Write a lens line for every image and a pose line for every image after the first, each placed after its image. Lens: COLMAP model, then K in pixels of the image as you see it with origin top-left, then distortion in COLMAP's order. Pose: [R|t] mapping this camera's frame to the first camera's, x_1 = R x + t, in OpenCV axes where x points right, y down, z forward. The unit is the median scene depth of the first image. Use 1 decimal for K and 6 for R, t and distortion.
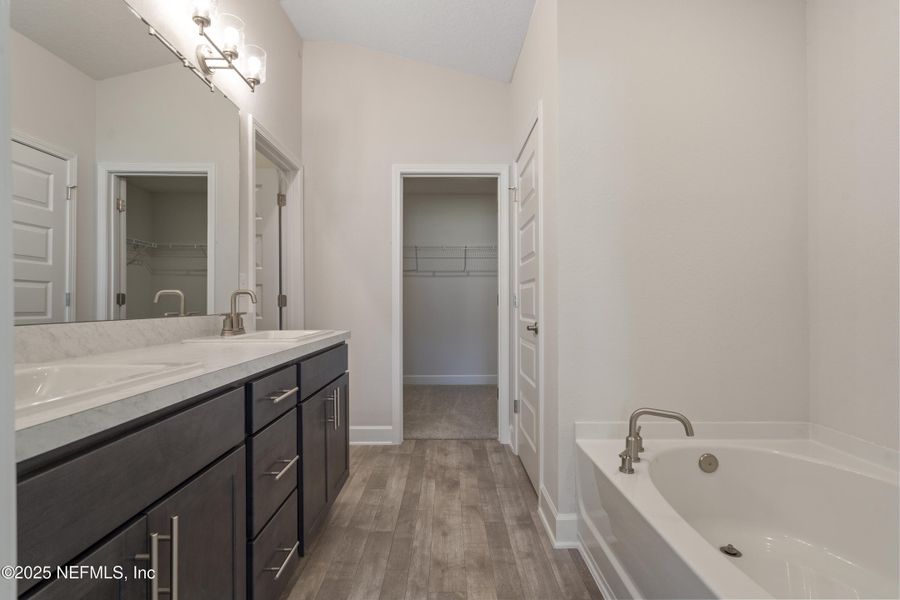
lens RADIAL K [[418.5, 0, 450.0], [0, 418.5, 300.0], [0, 0, 1]] dist [-0.000709, 0.000082]
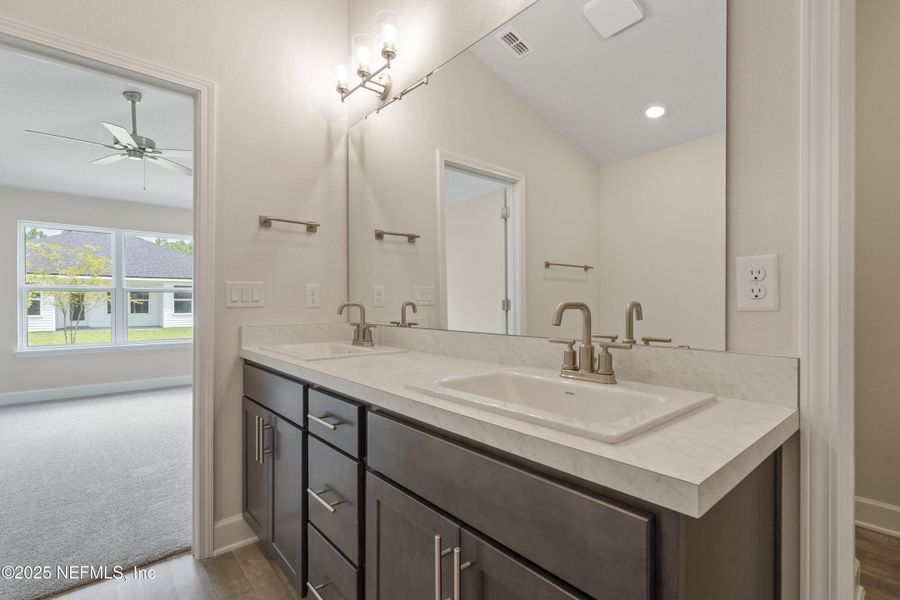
lens RADIAL K [[418.5, 0, 450.0], [0, 418.5, 300.0], [0, 0, 1]] dist [-0.000709, 0.000082]
pose [[-0.760857, 0.000766, -0.648919, -0.000385], [0.007391, 0.999945, -0.007486, -0.033075], [0.648878, -0.010491, -0.760821, 1.793574]]
